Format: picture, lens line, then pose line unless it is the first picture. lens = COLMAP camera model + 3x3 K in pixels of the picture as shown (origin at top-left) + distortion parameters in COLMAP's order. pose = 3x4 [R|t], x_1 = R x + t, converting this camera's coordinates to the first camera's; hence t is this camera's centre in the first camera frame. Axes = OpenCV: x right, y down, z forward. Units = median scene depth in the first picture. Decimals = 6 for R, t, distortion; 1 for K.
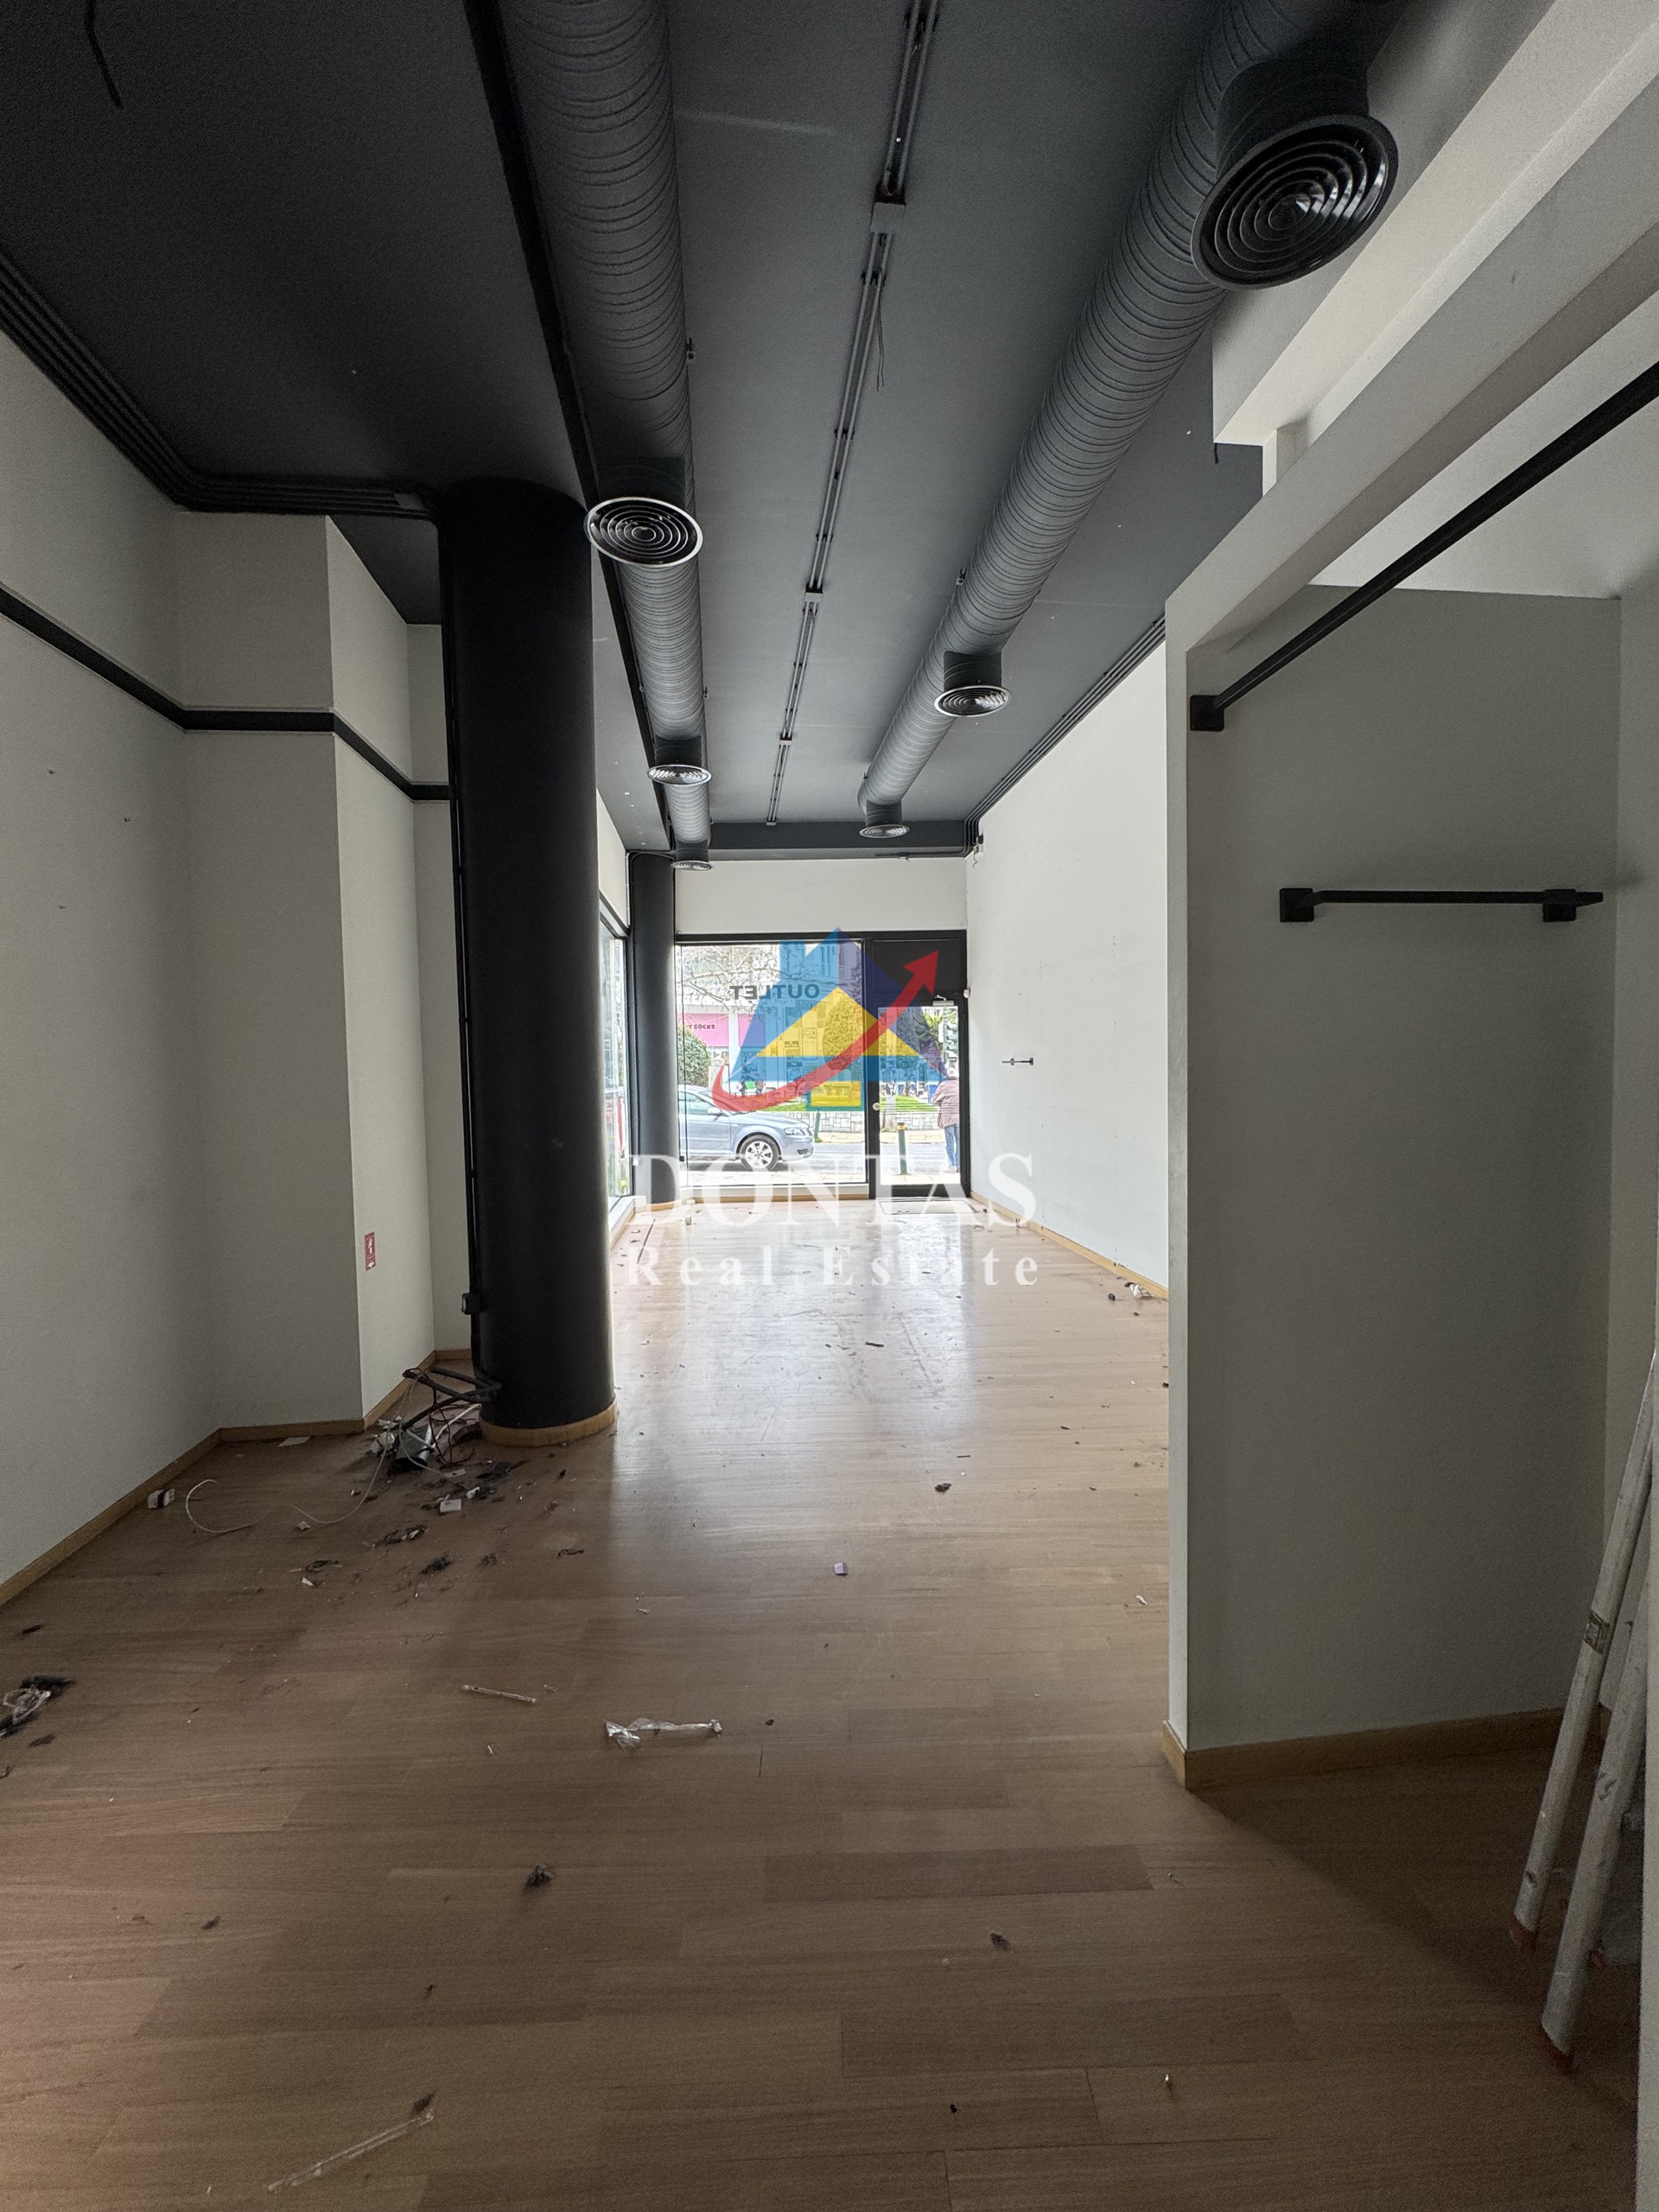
lens RADIAL K [[885.4, 0, 831.2], [0, 885.4, 1103.3], [0, 0, 1]] dist [-0.001318, -0.000099]
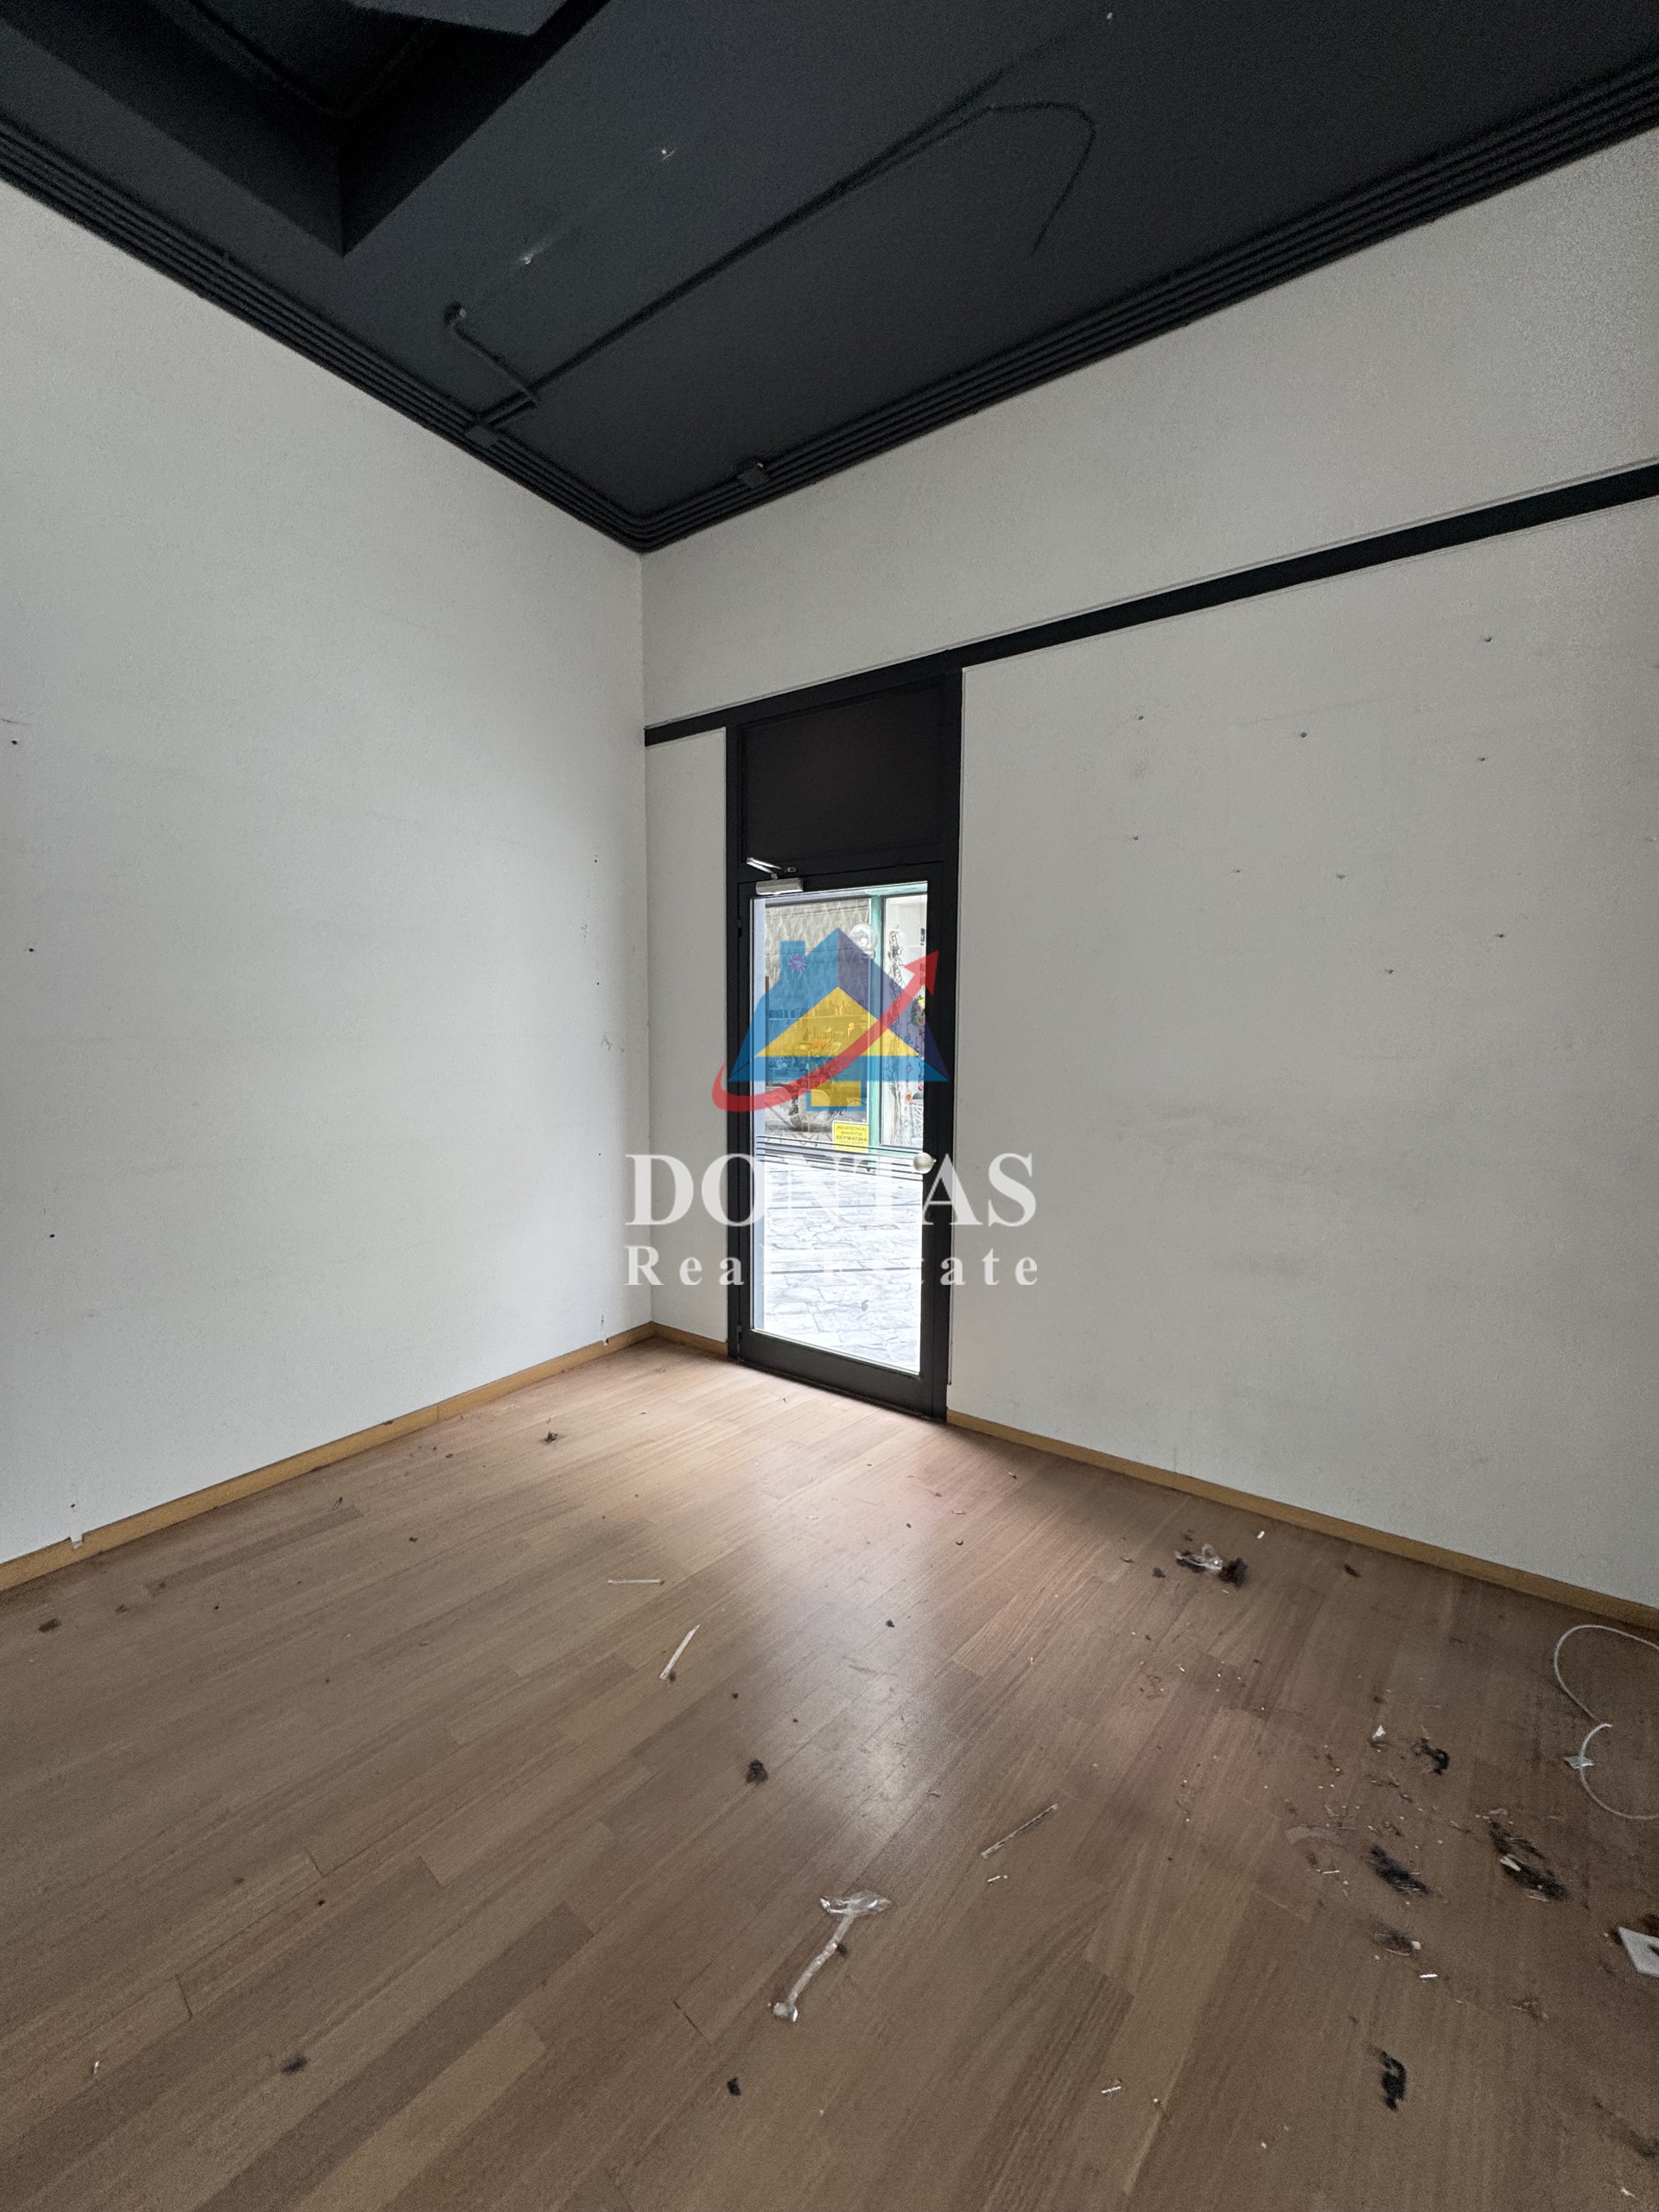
lens RADIAL K [[885.4, 0, 831.2], [0, 885.4, 1103.3], [0, 0, 1]] dist [-0.001318, -0.000099]
pose [[-0.664274, 0.087049, -0.742403, 0.271508], [-0.027734, 0.989642, 0.140854, -0.101299], [0.746974, 0.114156, -0.654979, 1.247895]]
